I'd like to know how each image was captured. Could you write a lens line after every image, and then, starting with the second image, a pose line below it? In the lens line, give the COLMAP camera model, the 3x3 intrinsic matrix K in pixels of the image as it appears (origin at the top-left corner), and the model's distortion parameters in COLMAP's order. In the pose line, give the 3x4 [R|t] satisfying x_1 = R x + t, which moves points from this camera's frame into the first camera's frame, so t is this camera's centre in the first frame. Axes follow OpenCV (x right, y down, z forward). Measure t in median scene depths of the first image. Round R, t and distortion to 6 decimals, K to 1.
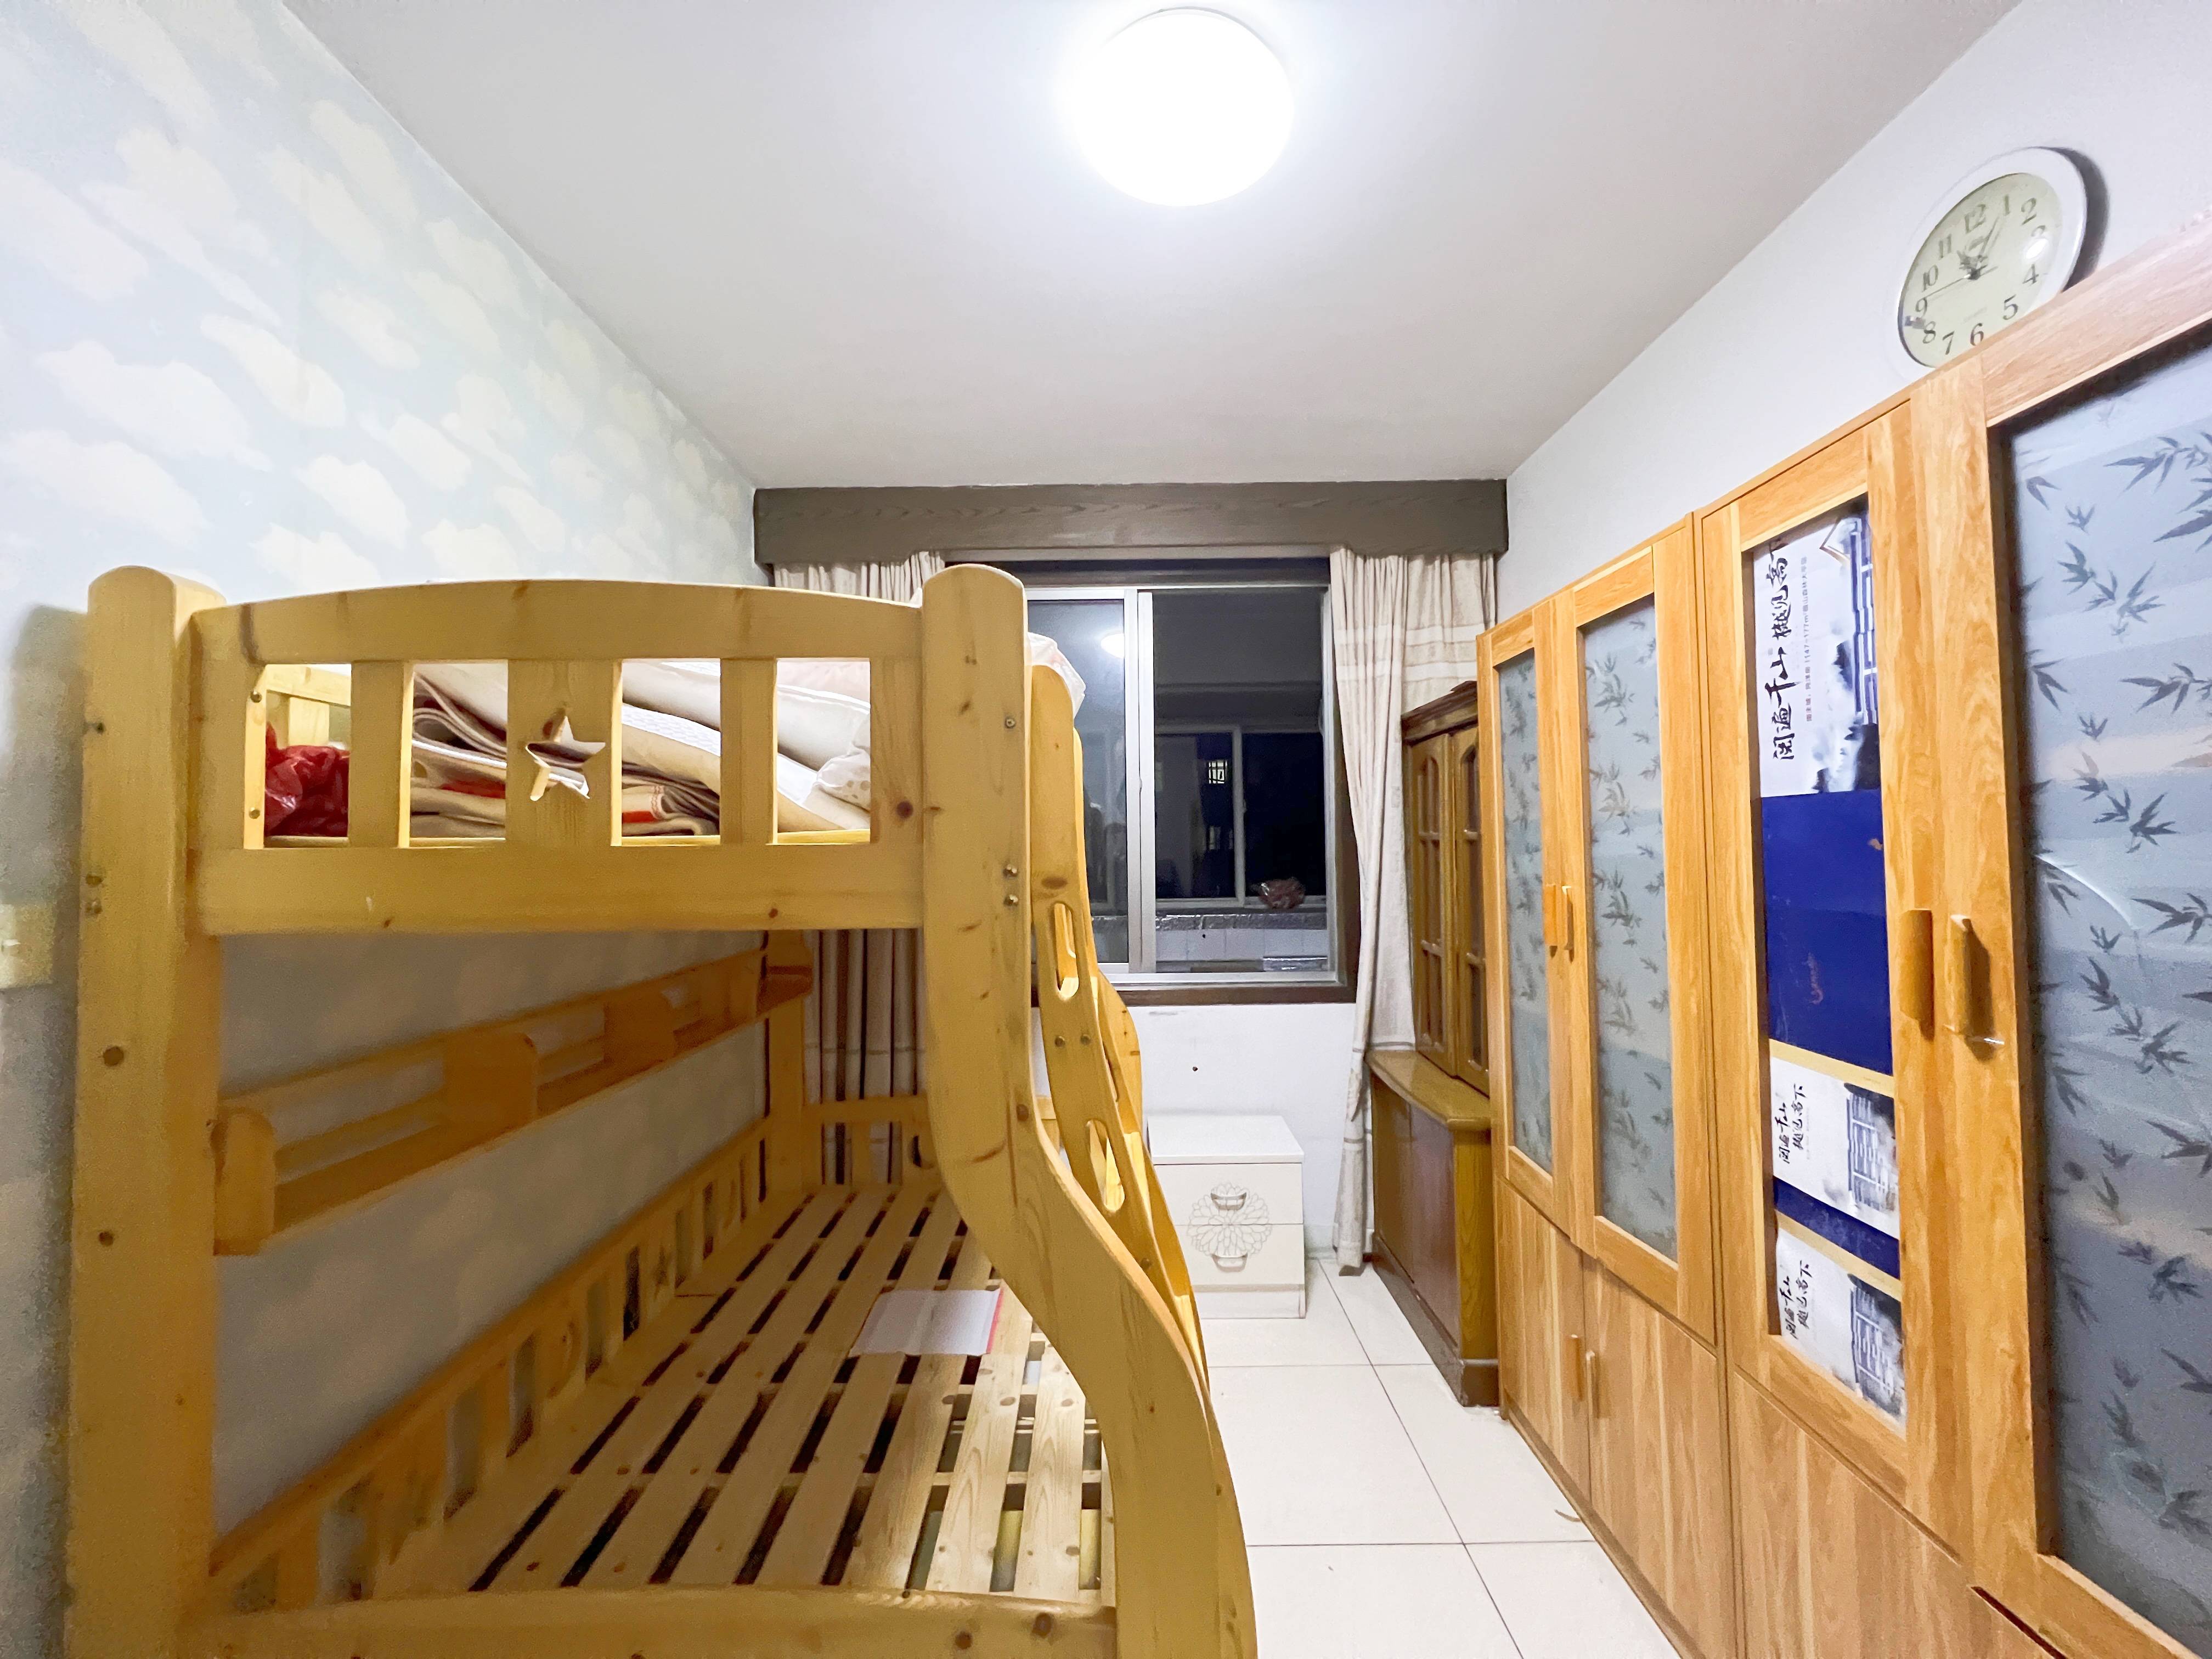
lens RADIAL K [[887.4, 0, 1103.2], [0, 887.4, 825.7], [0, 0, 1]] dist [0.002907, 0.000161]
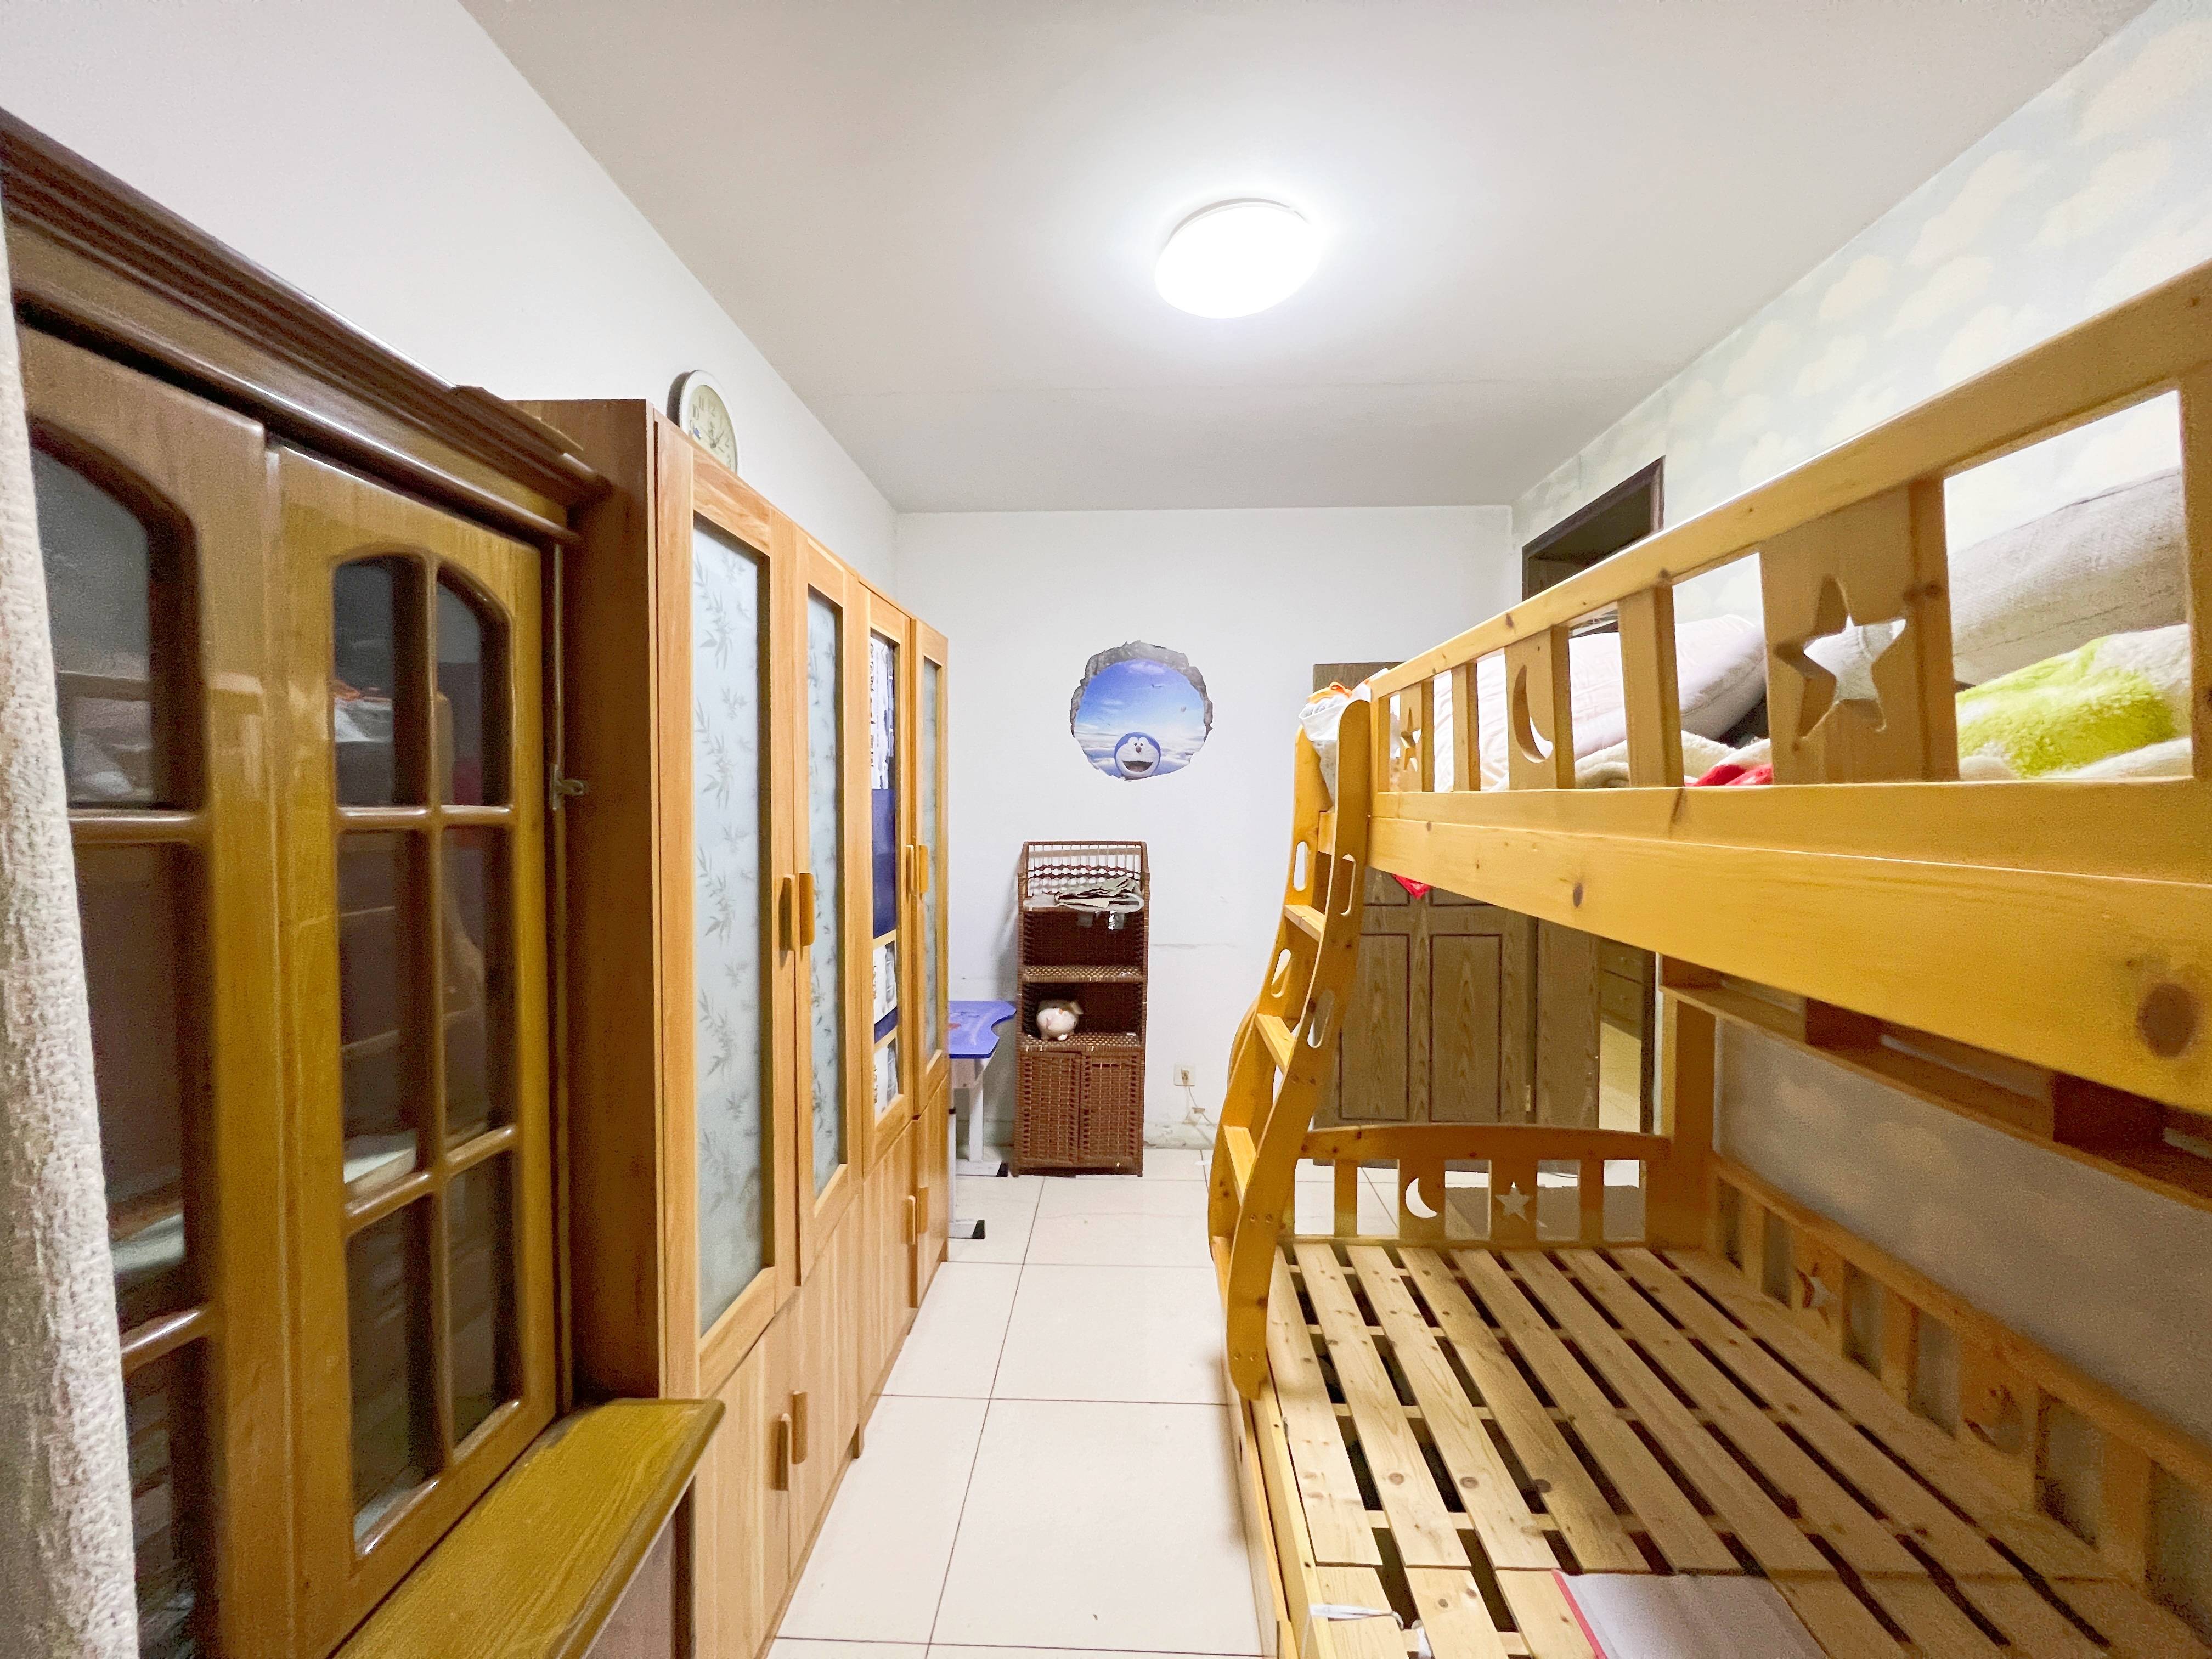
lens RADIAL K [[887.4, 0, 1109.4], [0, 887.4, 823.2], [0, 0, 1]] dist [0.002907, 0.000161]
pose [[-0.999181, 0.001758, 0.040435, 0.187192], [0.001442, 0.999968, -0.007847, 0.038391], [-0.040447, -0.007782, -0.999151, 1.776322]]
